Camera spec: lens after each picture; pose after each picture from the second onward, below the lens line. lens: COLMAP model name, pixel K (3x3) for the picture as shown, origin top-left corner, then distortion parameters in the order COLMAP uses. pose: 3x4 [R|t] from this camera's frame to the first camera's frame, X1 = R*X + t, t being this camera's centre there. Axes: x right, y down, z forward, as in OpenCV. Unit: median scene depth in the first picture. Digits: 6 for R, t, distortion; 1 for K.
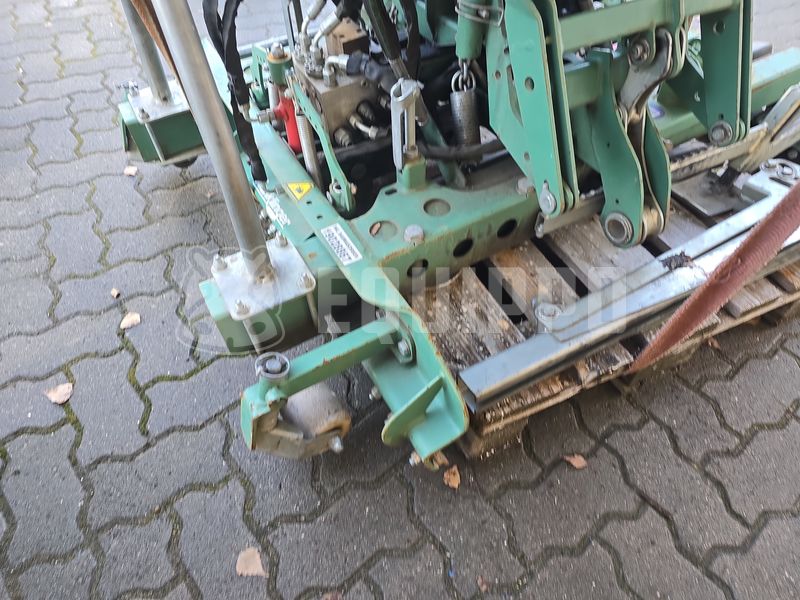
lens RADIAL K [[527.3, 0, 403.9], [0, 527.3, 286.7], [0, 0, 1]] dist [0.048073, -0.050247]
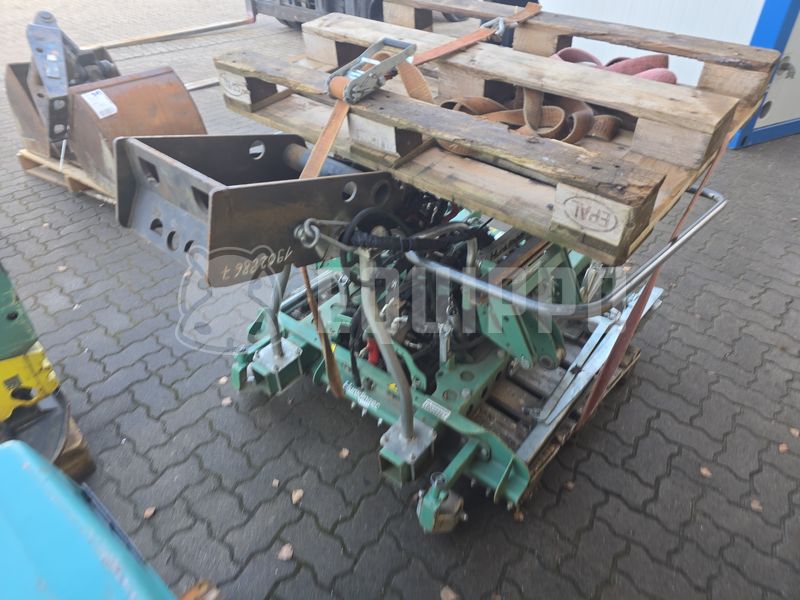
lens RADIAL K [[527.3, 0, 403.9], [0, 527.3, 286.7], [0, 0, 1]] dist [0.048073, -0.050247]
pose [[0.926774, -0.223846, 0.301634, -0.667947], [0.285859, 0.941255, -0.179787, -0.177359], [-0.243669, 0.252847, 0.936319, -0.856627]]
